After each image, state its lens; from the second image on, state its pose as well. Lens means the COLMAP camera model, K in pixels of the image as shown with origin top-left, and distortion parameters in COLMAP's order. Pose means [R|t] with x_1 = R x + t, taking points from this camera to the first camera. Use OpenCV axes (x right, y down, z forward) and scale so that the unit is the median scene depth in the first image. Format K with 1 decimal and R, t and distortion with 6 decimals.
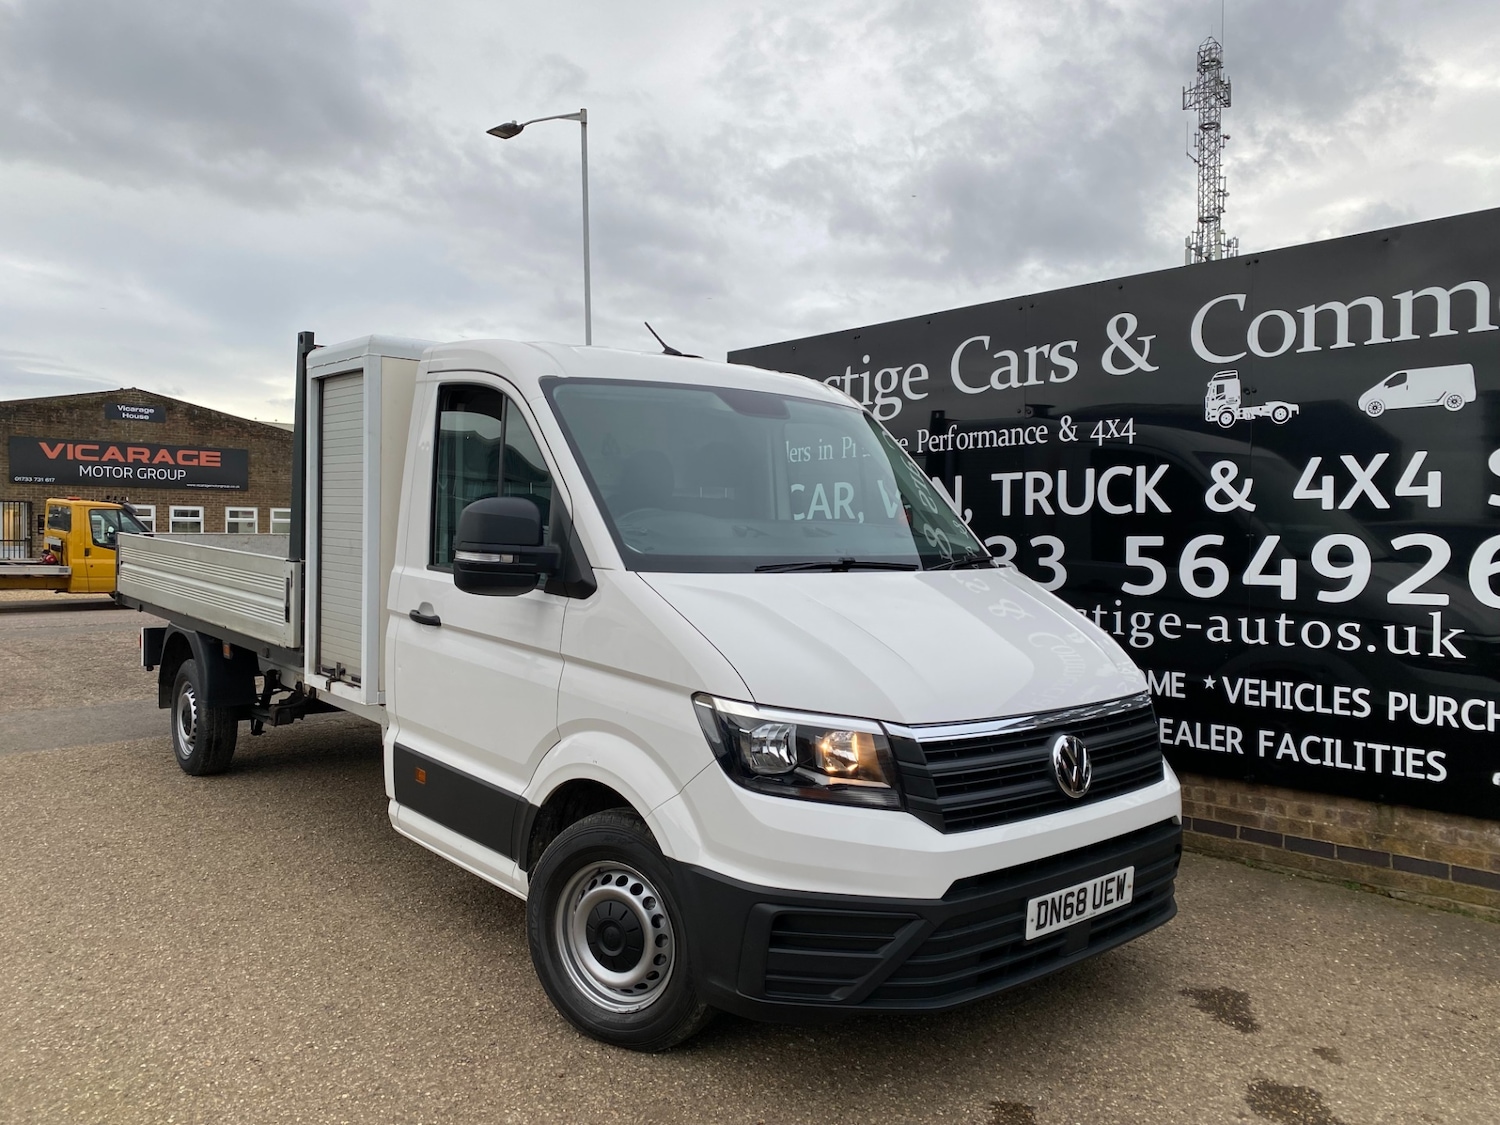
lens RADIAL K [[1141.0, 0, 758.8], [0, 1141.0, 558.4], [0, 0, 1]] dist [0.036090, -0.038655]
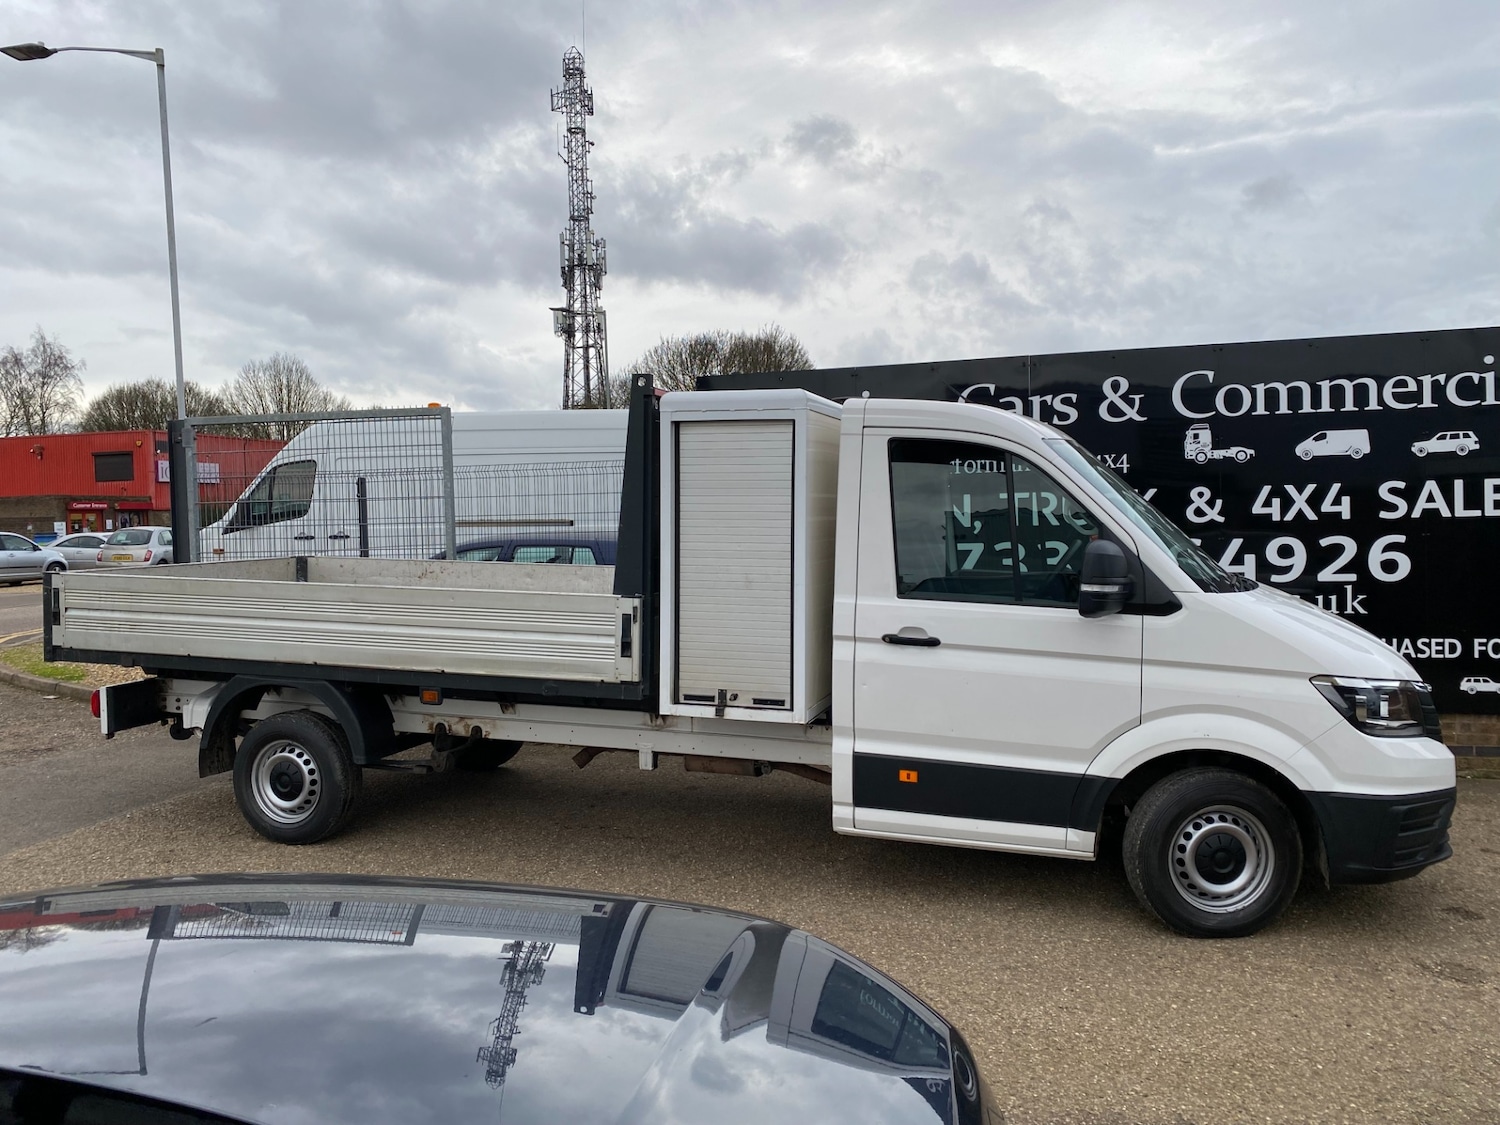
lens RADIAL K [[1141.0, 0, 756.9], [0, 1141.0, 553.8], [0, 0, 1]] dist [0.036090, -0.038655]
pose [[0.847712, -0.042220, 0.528774, -0.844976], [0.034438, 0.999105, 0.024565, -0.057431], [-0.529338, -0.002614, 0.848407, 0.082214]]
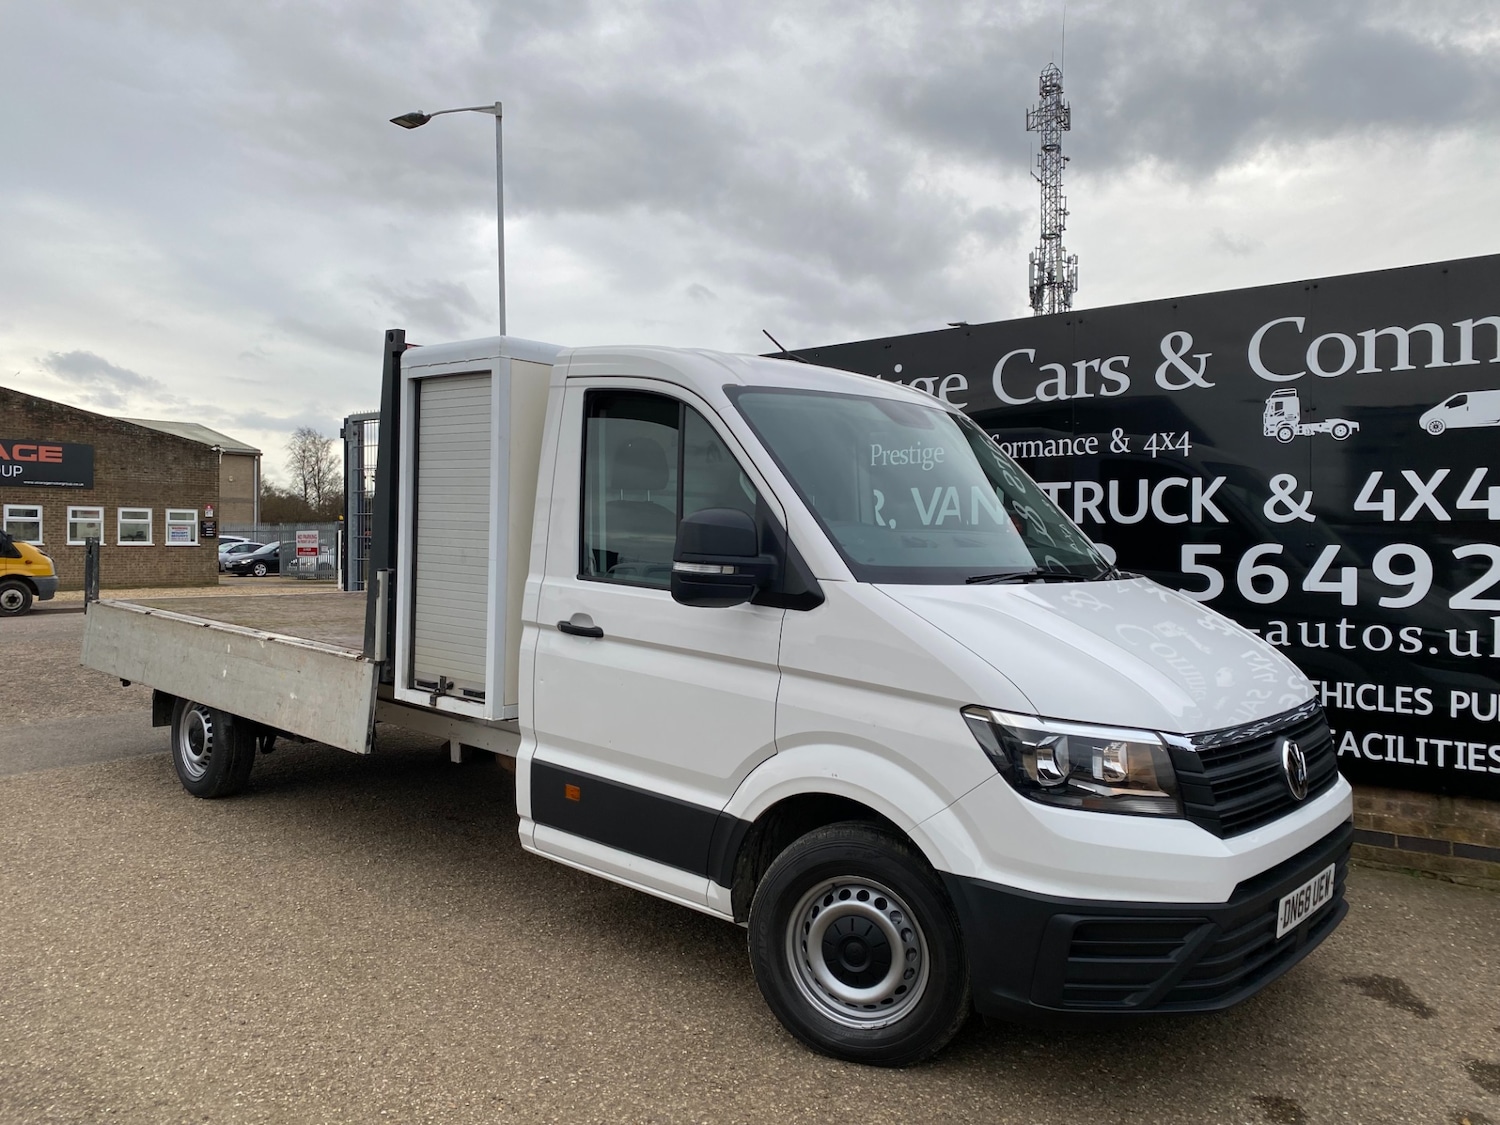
lens RADIAL K [[1141.0, 0, 755.9], [0, 1141.0, 552.1], [0, 0, 1]] dist [0.036090, -0.038655]
pose [[0.991270, 0.000889, 0.131848, -0.221157], [0.000019, 0.999976, -0.006888, -0.005910], [-0.131851, 0.006831, 0.991246, 0.017257]]
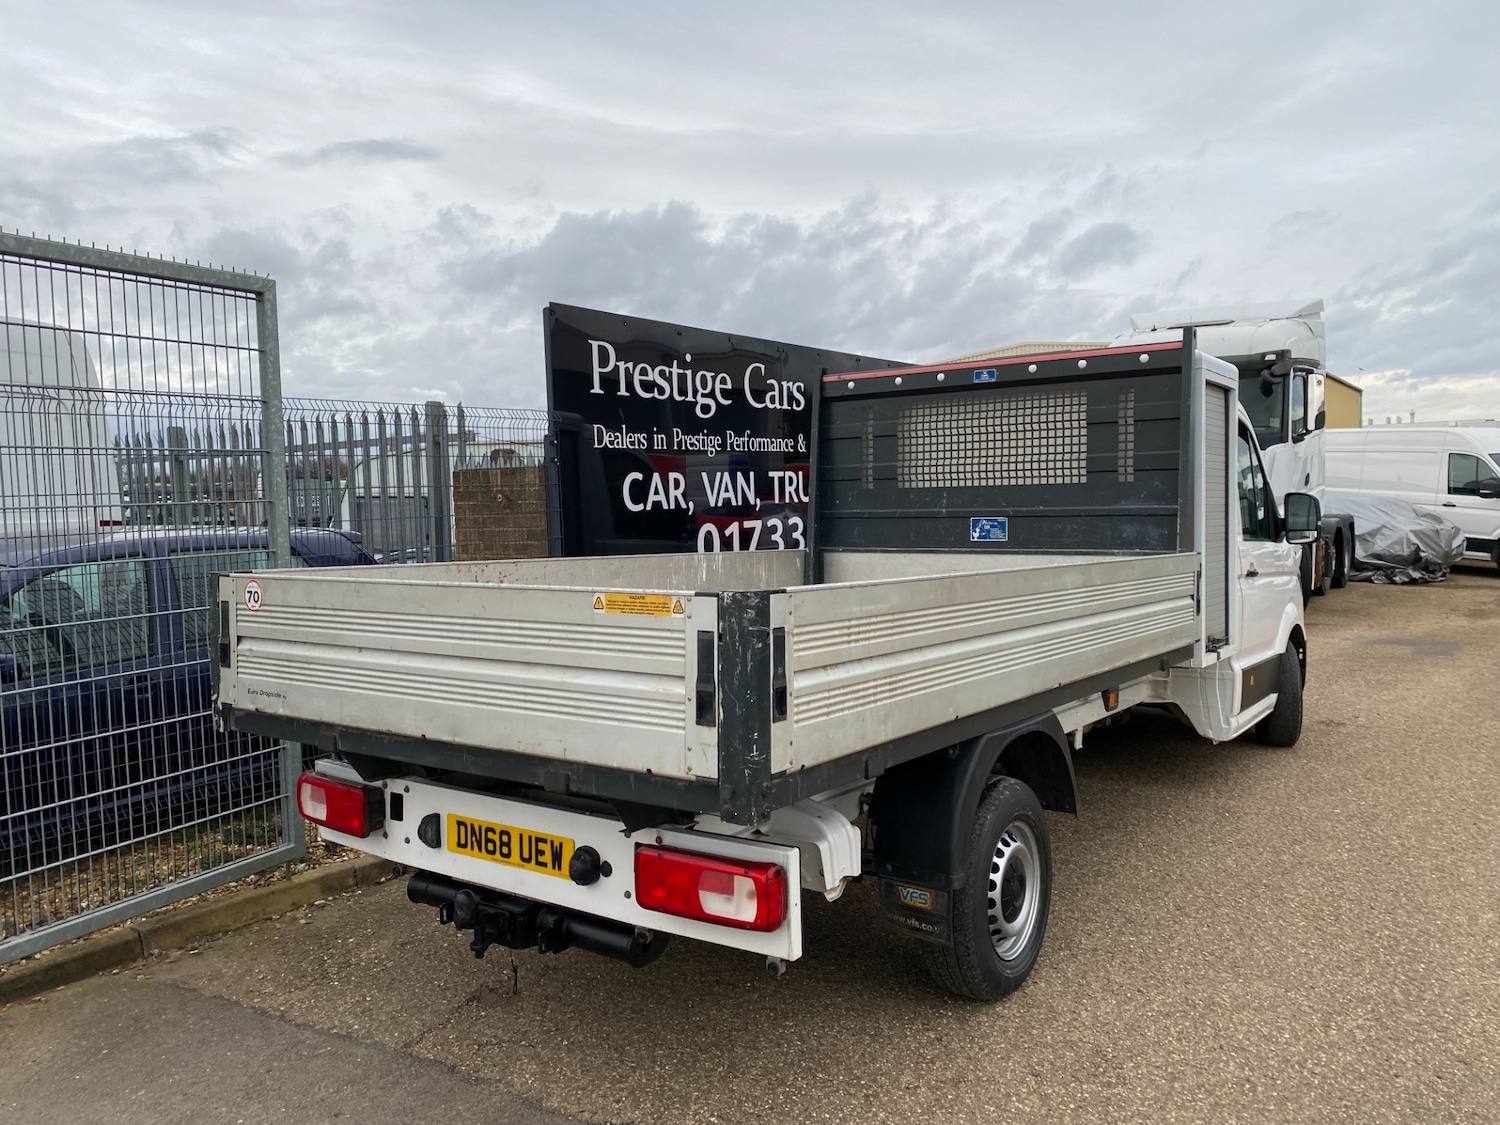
lens RADIAL K [[1141.0, 0, 752.5], [0, 1141.0, 560.0], [0, 0, 1]] dist [0.036090, -0.038655]
pose [[-0.243887, -0.058153, 0.968059, -1.285479], [0.042074, 0.996626, 0.070469, -0.079645], [-0.968891, 0.057917, -0.240617, 1.622257]]
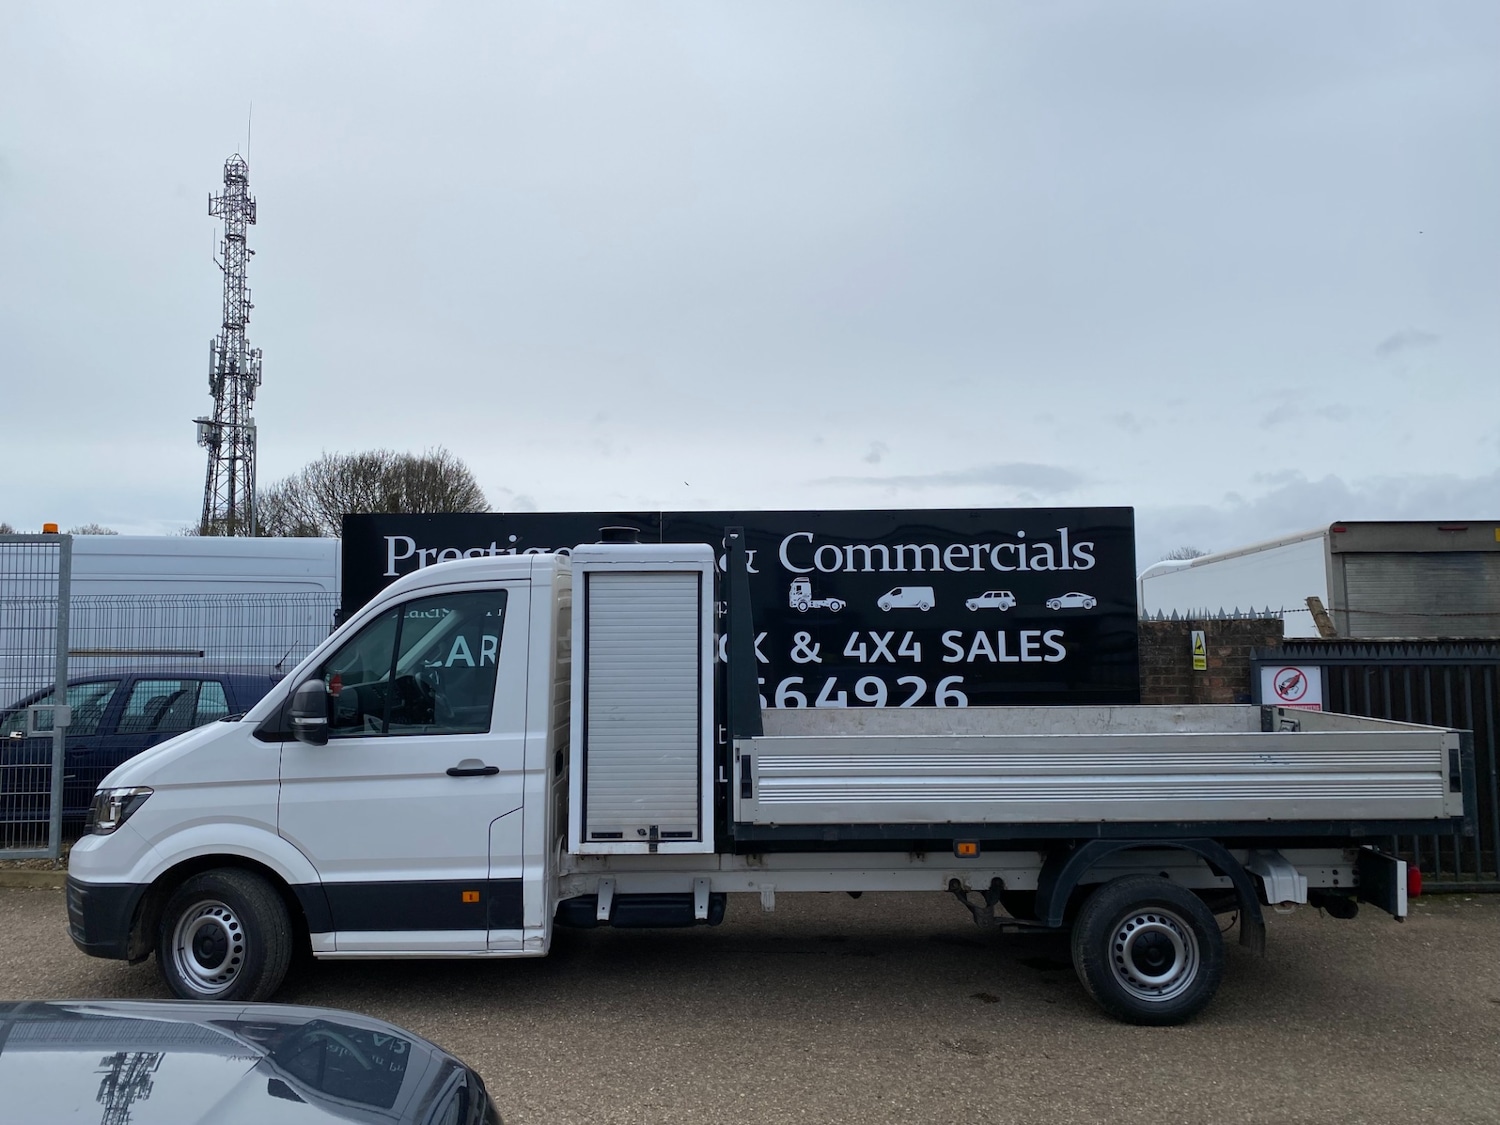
lens RADIAL K [[1141.0, 0, 735.5], [0, 1141.0, 543.7], [0, 0, 1]] dist [0.036090, -0.038655]
pose [[0.675289, 0.051038, 0.735785, -0.890644], [0.019961, 0.995973, -0.087406, -0.072178], [-0.737283, 0.073711, 0.671551, -0.035860]]
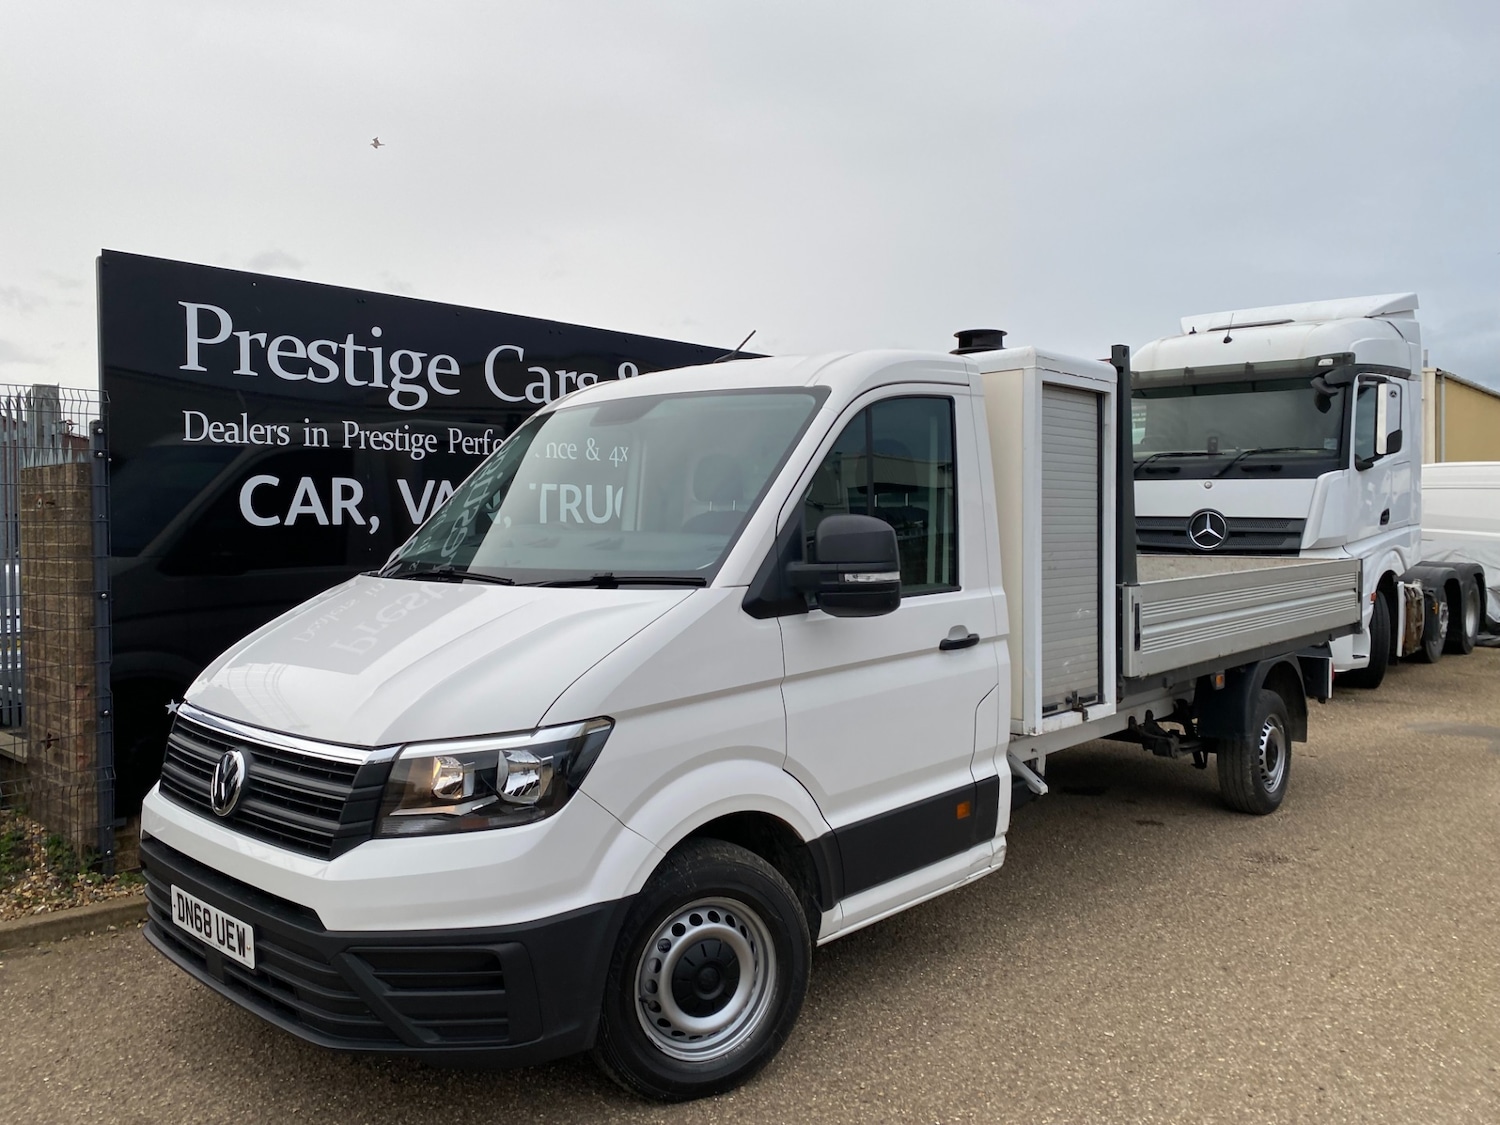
lens RADIAL K [[1141.0, 0, 734.3], [0, 1141.0, 538.3], [0, 0, 1]] dist [0.036090, -0.038655]
pose [[-0.082145, -0.016998, 0.996475, -1.018376], [0.019509, 0.999636, 0.018660, -0.047510], [-0.996429, 0.020974, -0.081784, 1.091307]]
